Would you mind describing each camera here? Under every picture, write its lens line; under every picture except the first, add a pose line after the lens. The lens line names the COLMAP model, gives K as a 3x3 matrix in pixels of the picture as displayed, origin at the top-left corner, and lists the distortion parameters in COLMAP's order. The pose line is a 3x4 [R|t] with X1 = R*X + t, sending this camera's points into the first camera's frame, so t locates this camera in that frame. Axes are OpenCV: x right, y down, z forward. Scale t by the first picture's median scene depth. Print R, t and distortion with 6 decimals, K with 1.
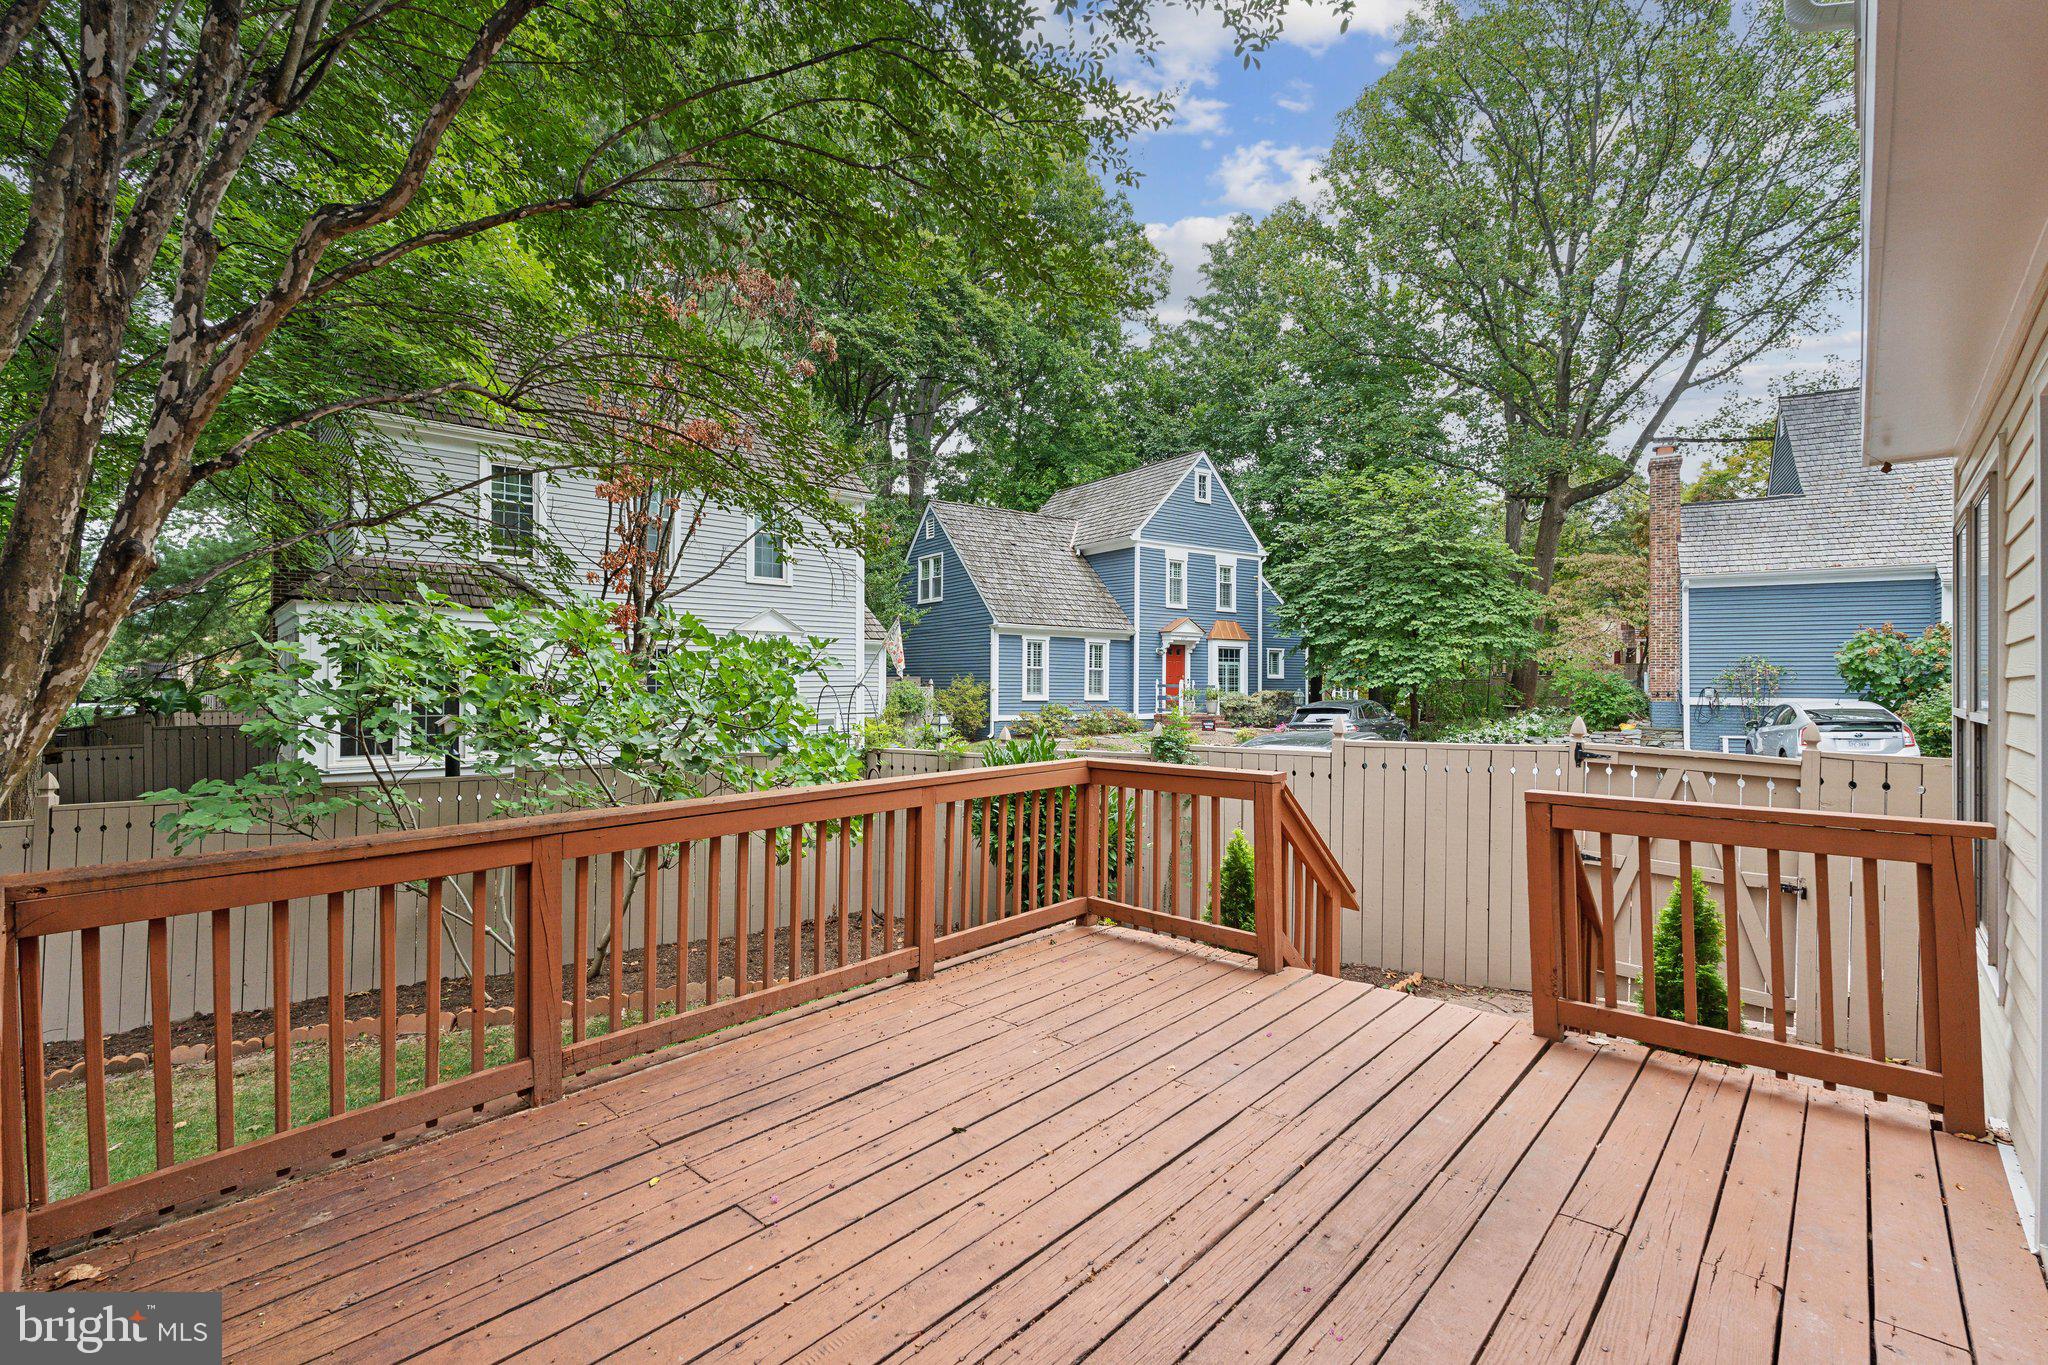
lens RADIAL K [[911.5, 0, 1016.3], [0, 911.5, 673.8], [0, 0, 1]] dist [-0.005678, 0.001110]
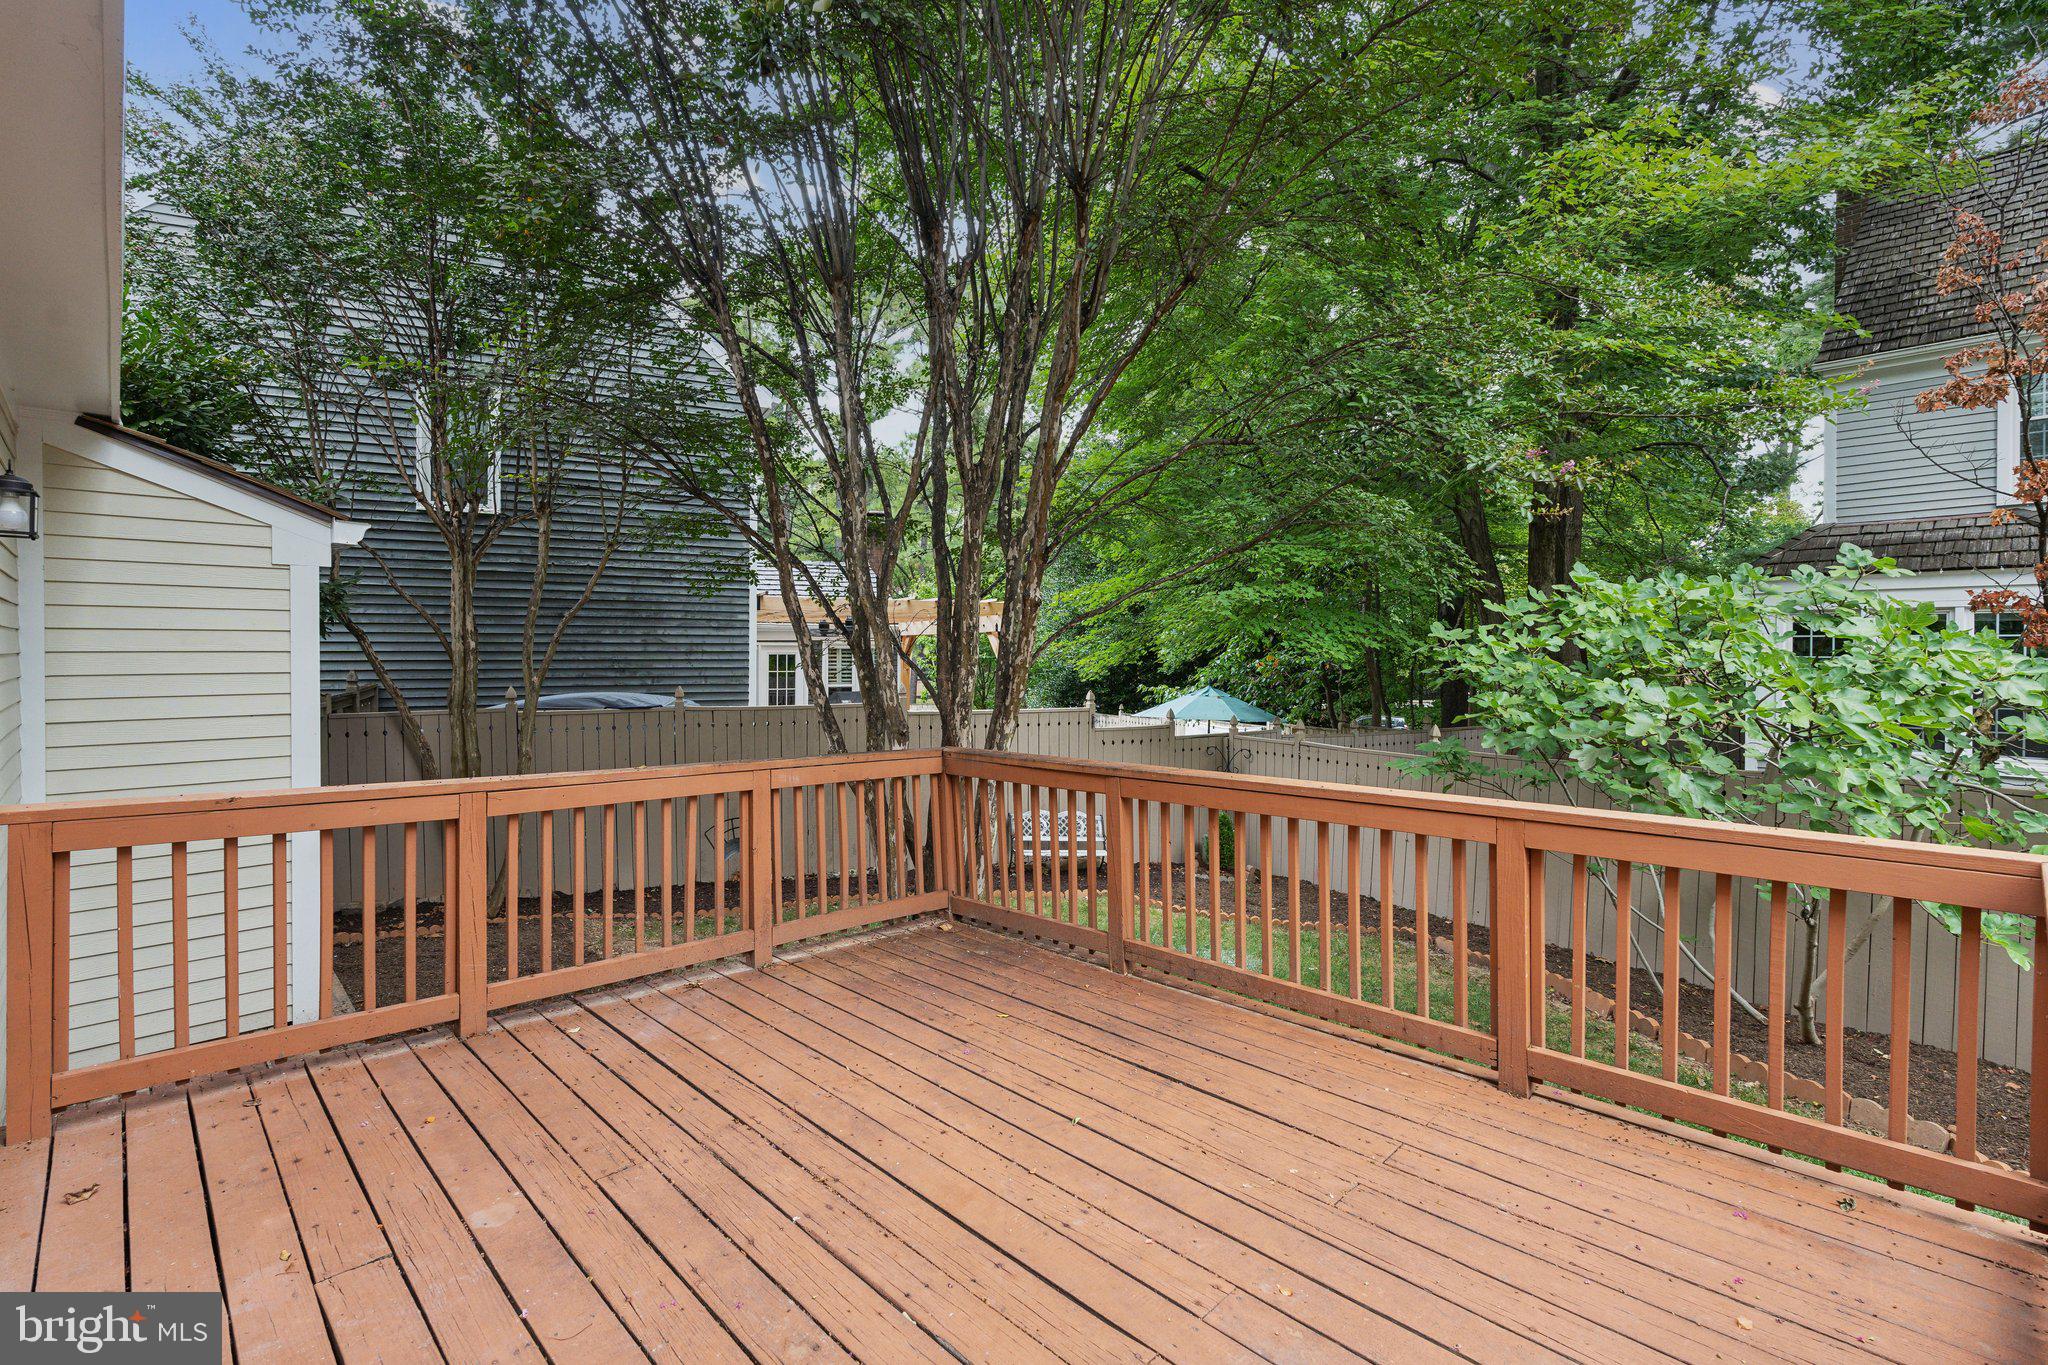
lens RADIAL K [[911.5, 0, 1015.2], [0, 911.5, 666.3], [0, 0, 1]] dist [-0.005678, 0.001110]
pose [[-0.036708, 0.014281, -0.999224, 0.826885], [0.003857, 0.999892, 0.014149, -0.006938], [0.999319, -0.003335, -0.036759, 0.872386]]
